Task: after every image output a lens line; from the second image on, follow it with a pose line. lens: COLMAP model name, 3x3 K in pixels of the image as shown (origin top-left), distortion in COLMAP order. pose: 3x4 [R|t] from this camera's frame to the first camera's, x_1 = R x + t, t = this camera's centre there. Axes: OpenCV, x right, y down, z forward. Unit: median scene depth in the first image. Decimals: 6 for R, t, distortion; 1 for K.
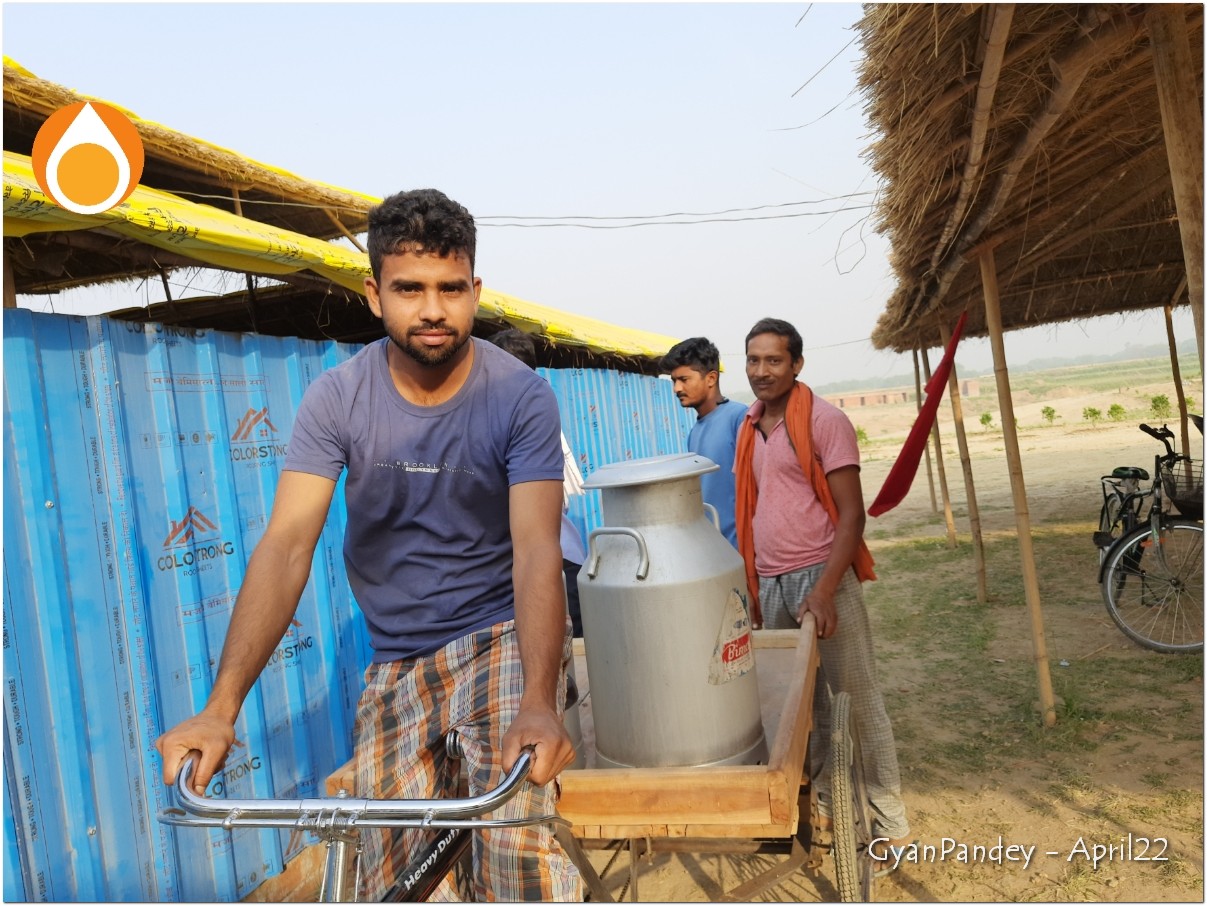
lens RADIAL K [[842.3, 0, 602.7], [0, 842.3, 453.3], [0, 0, 1]] dist [-0.009656, -0.002086]
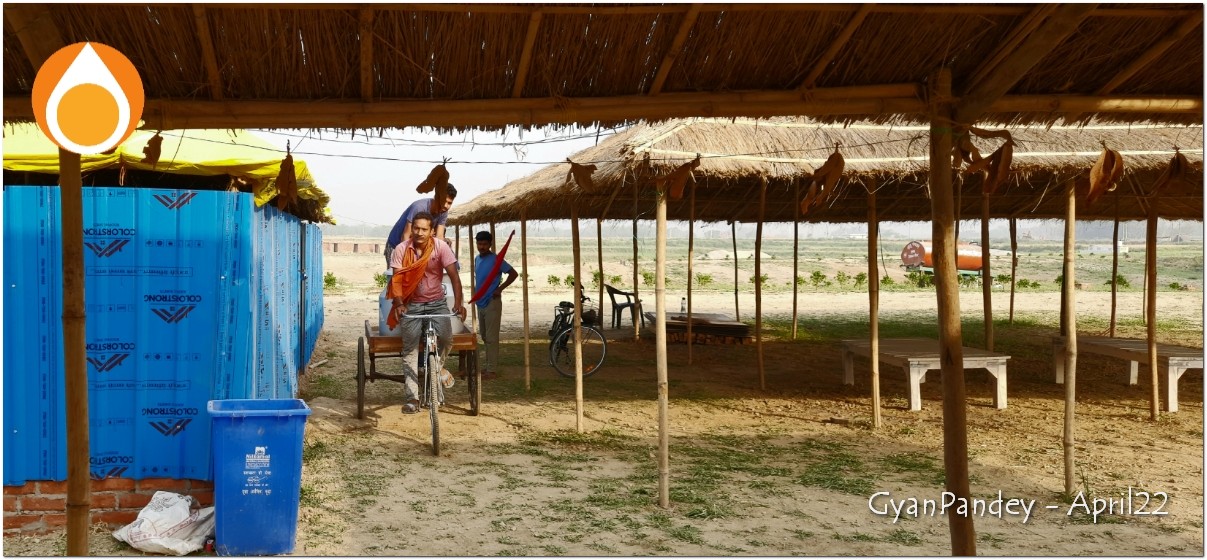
lens RADIAL K [[893.3, 0, 603.1], [0, 893.3, 278.0], [0, 0, 1]] dist [0.002428, 0.001181]
pose [[0.827498, 0.116430, 0.549264, -0.528093], [-0.105084, 0.993093, -0.052196, 0.064262], [-0.551547, -0.014527, 0.834017, -0.909145]]
